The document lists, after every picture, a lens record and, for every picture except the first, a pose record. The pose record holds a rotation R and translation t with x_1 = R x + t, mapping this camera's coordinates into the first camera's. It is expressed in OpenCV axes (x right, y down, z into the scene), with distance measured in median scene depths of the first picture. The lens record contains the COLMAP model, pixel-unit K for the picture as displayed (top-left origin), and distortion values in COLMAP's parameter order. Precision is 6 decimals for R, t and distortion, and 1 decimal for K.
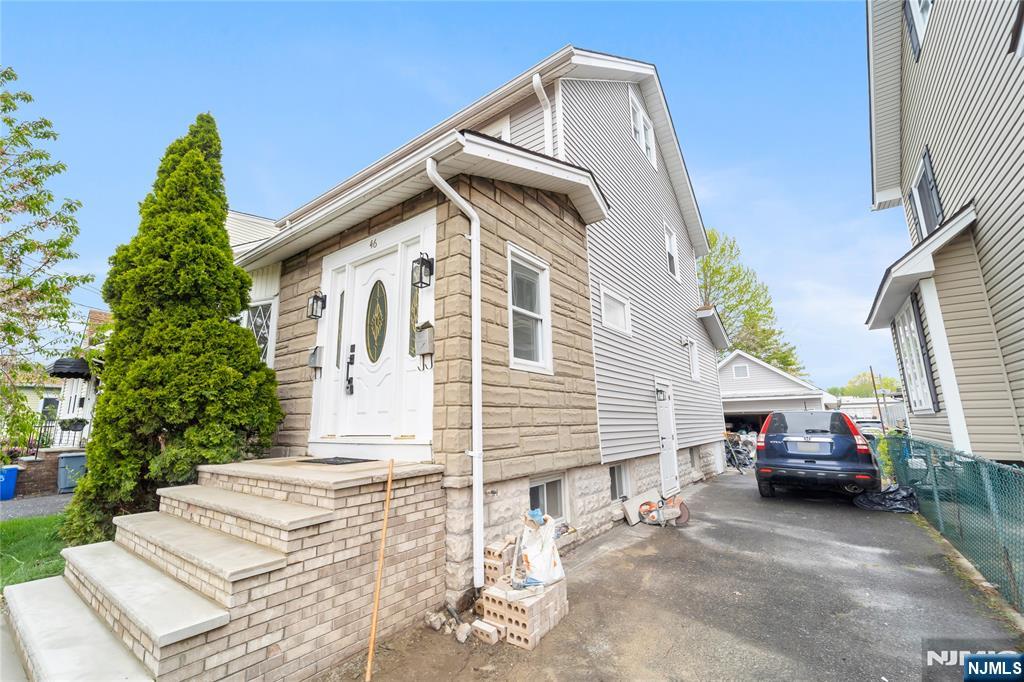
lens RADIAL K [[423.2, 0, 496.7], [0, 423.2, 343.3], [0, 0, 1]] dist [0.000049, -0.000734]
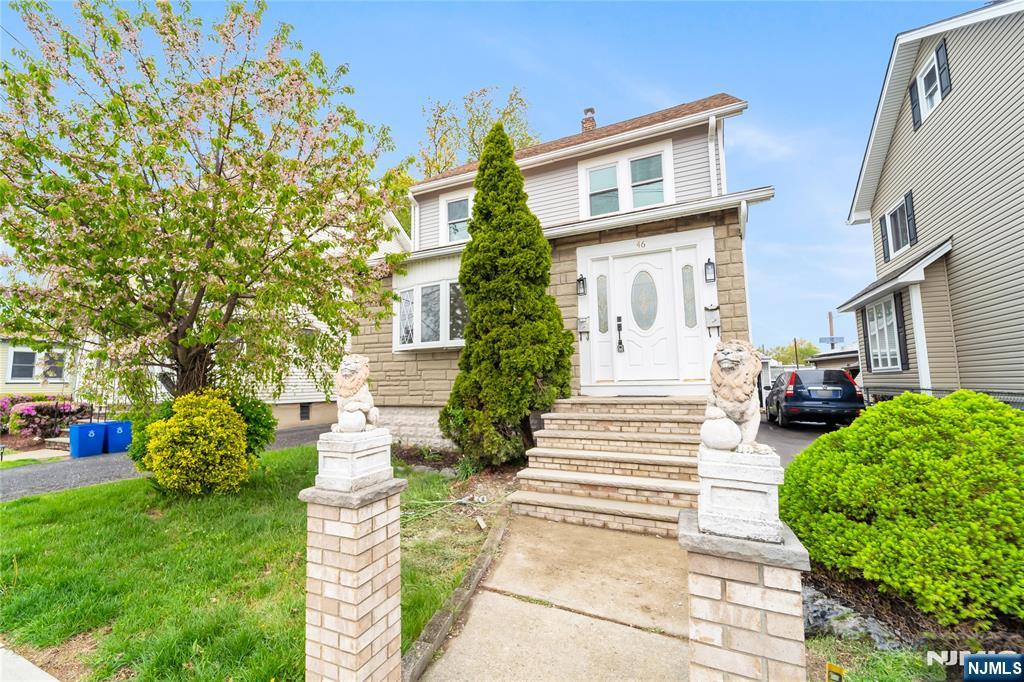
lens RADIAL K [[423.2, 0, 496.7], [0, 423.2, 343.3], [0, 0, 1]] dist [0.000049, -0.000734]
pose [[0.979058, 0.021868, 0.202405, -0.959235], [-0.039343, 0.995796, 0.082719, -0.007335], [-0.199746, -0.088950, 0.975802, -0.270143]]
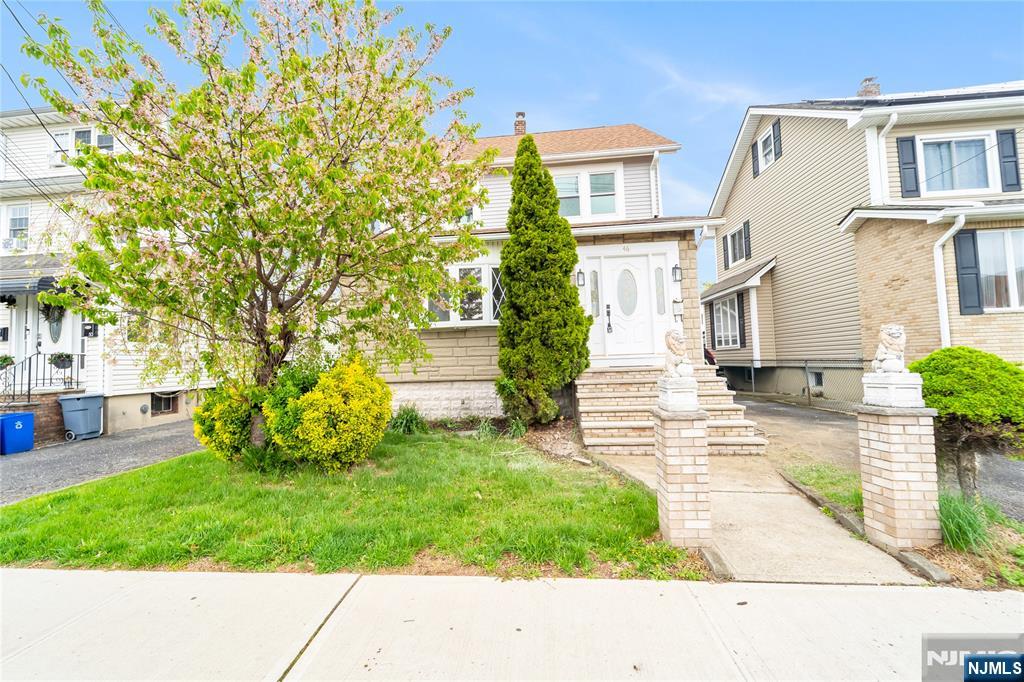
lens RADIAL K [[423.2, 0, 496.7], [0, 423.2, 343.3], [0, 0, 1]] dist [0.000049, -0.000734]
pose [[0.849602, 0.013921, 0.527241, -1.573327], [-0.080456, 0.991373, 0.103471, 0.017776], [-0.521252, -0.130329, 0.843392, -0.252807]]
